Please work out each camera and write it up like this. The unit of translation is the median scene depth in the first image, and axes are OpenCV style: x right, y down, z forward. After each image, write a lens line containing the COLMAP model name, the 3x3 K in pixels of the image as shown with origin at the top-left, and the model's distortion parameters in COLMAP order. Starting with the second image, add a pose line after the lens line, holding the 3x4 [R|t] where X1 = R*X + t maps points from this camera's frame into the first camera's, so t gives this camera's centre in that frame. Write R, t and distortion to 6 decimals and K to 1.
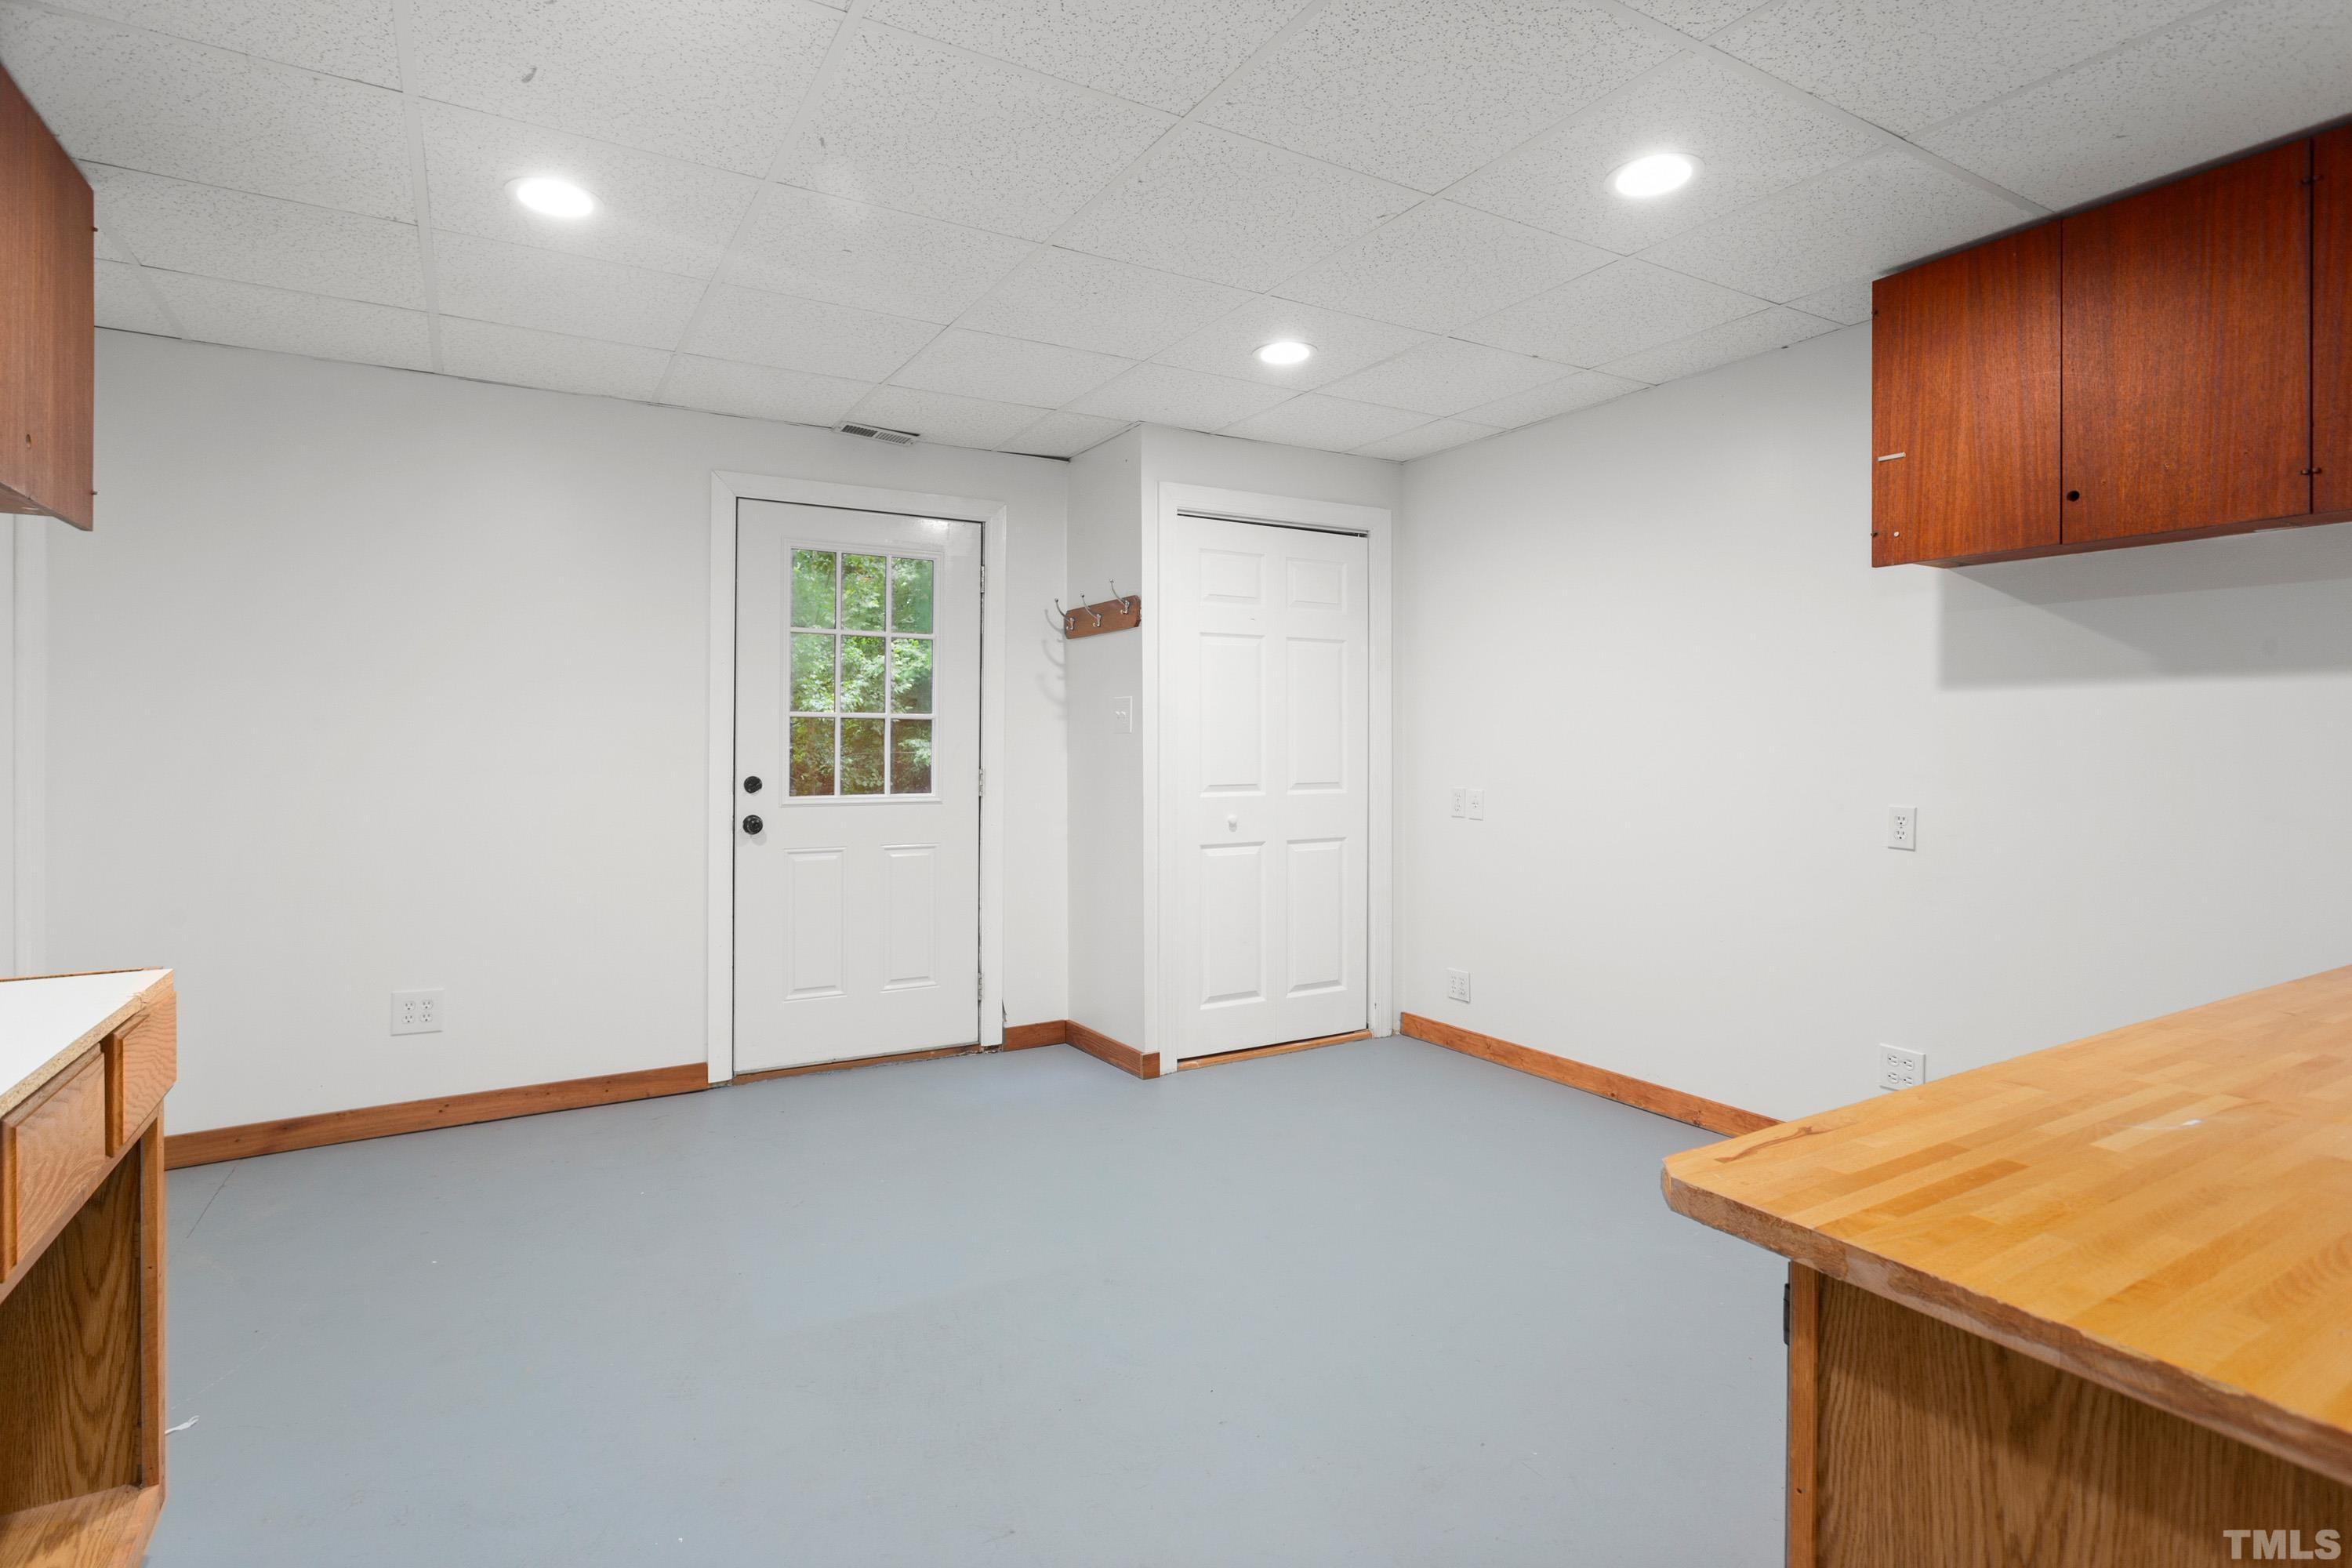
lens RADIAL K [[1213.2, 0, 1176.3], [0, 1213.2, 757.8], [0, 0, 1]] dist [-0.045209, 0.000306]
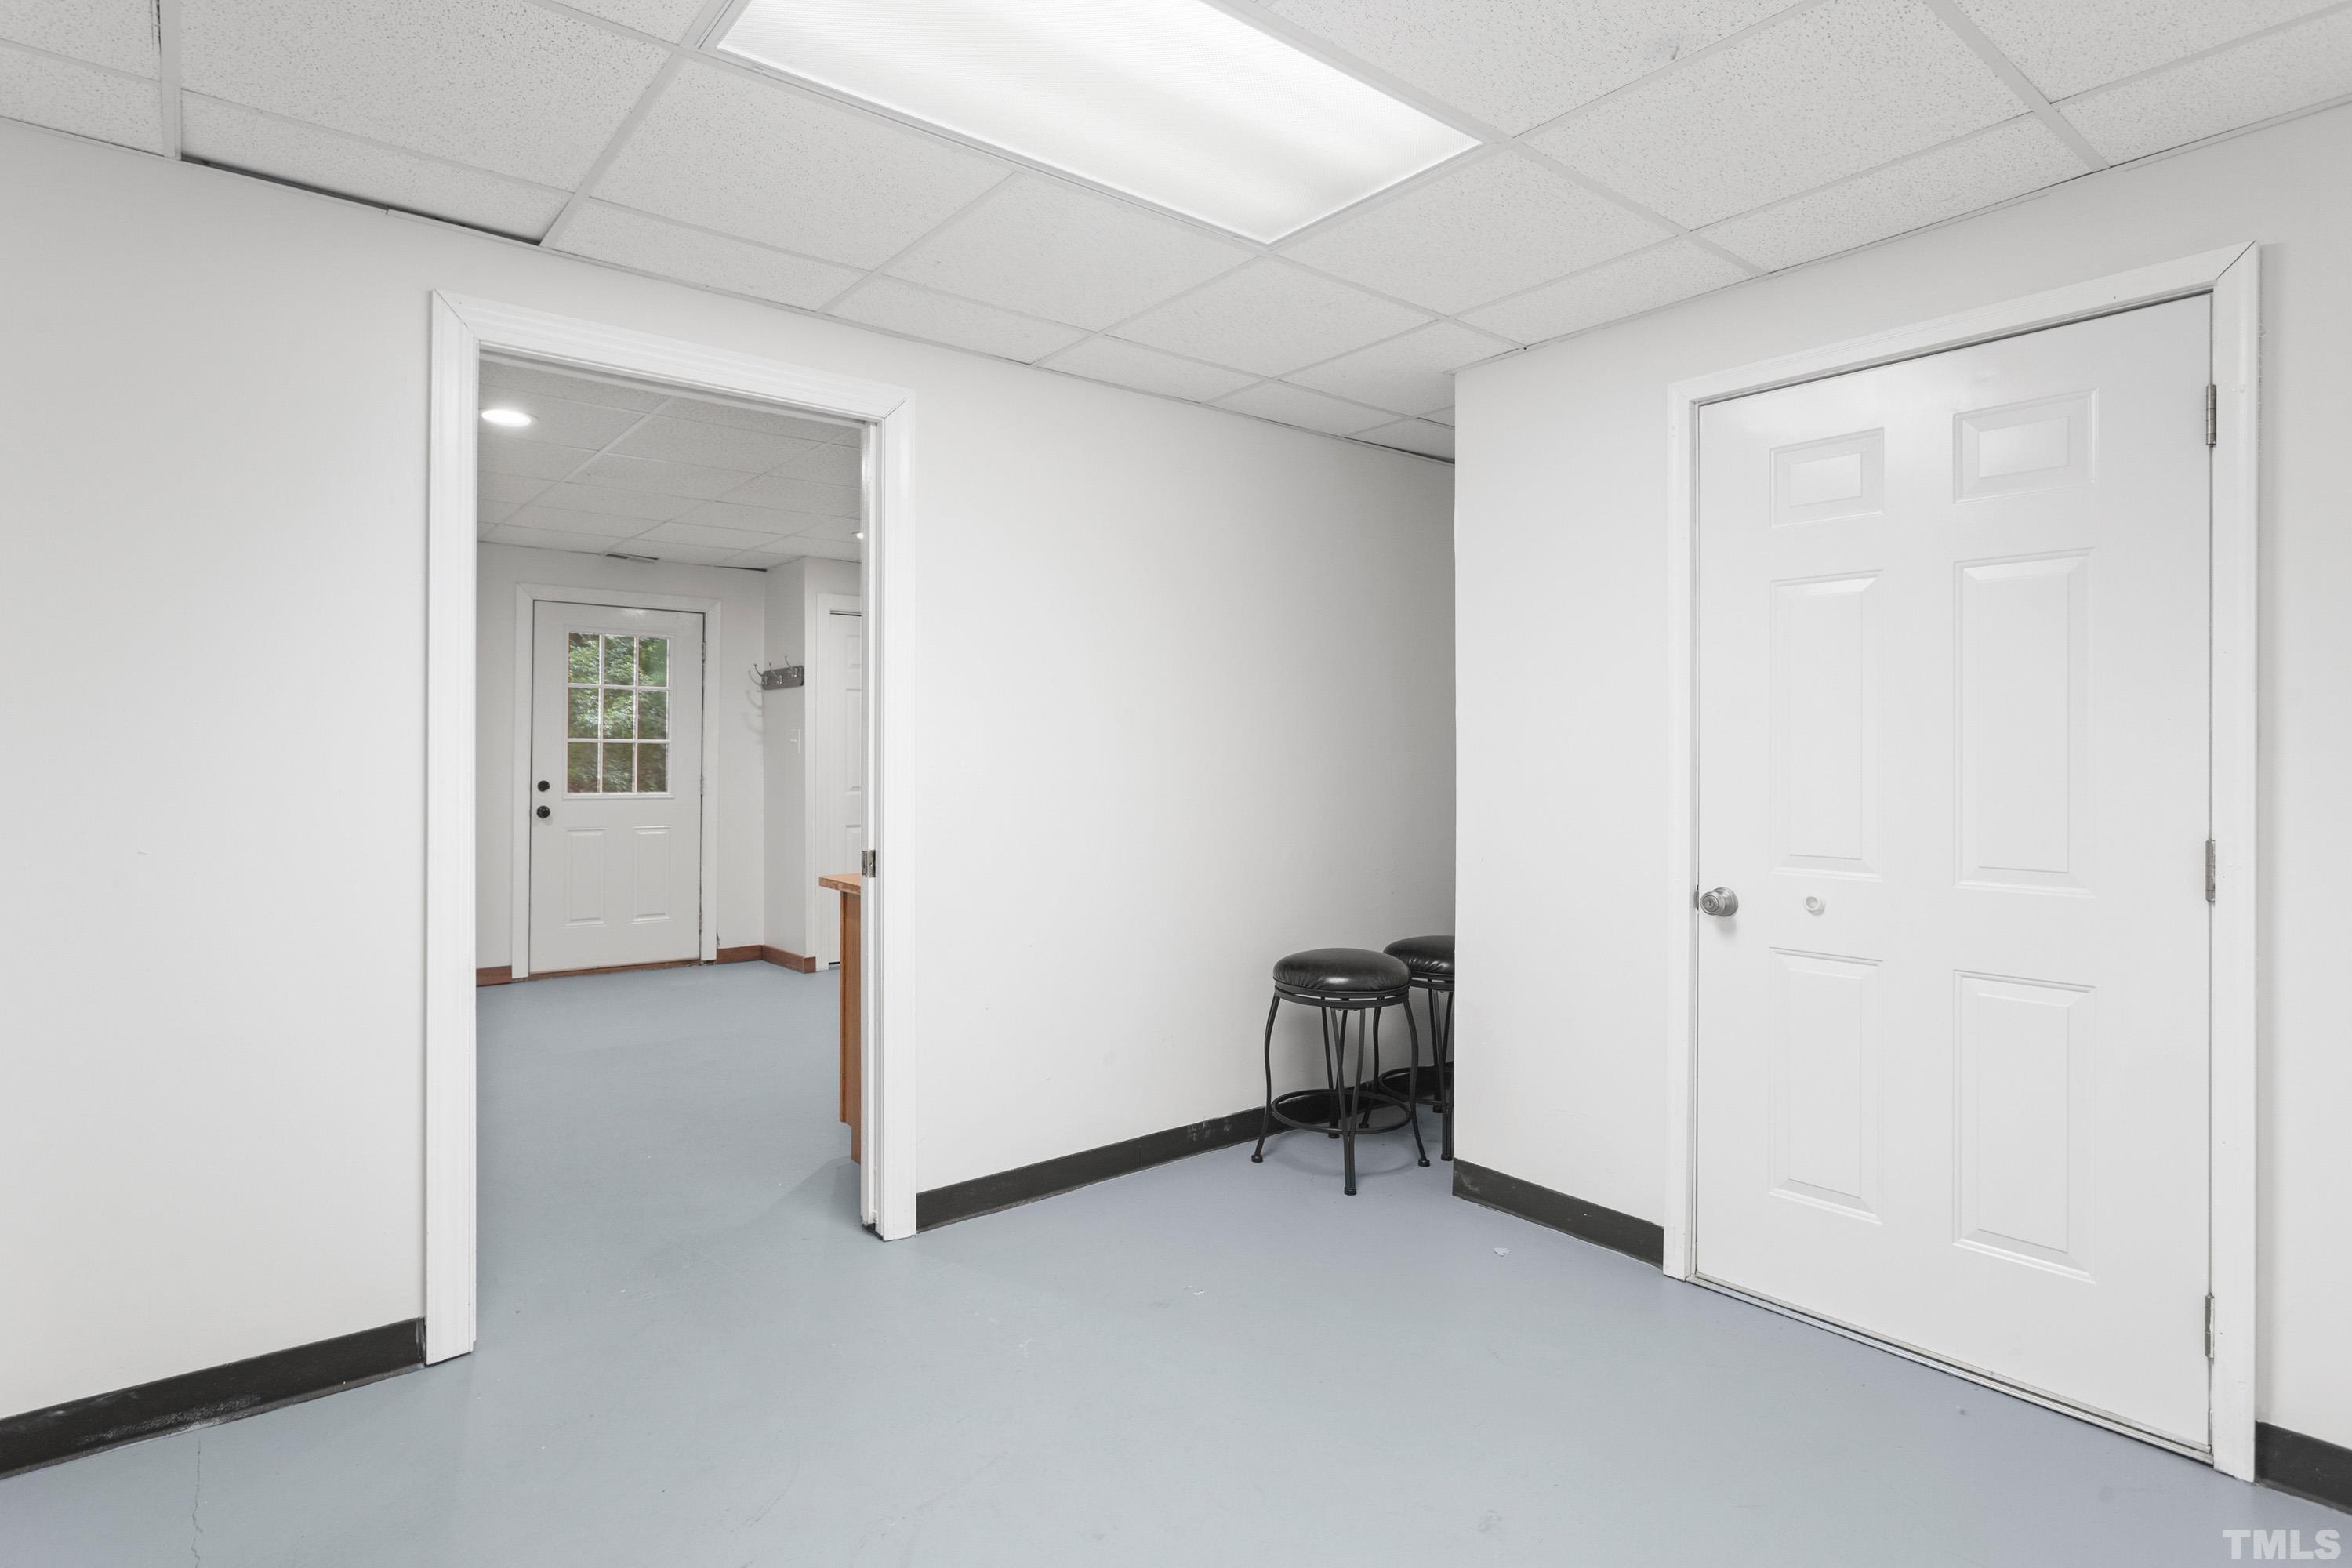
lens RADIAL K [[1213.2, 0, 1176.3], [0, 1213.2, 757.8], [0, 0, 1]] dist [-0.045209, 0.000306]
pose [[0.986682, 0.001565, 0.162656, 0.184109], [0.000588, 0.999913, -0.013189, 0.006120], [-0.162663, 0.013109, 0.986595, -0.597507]]
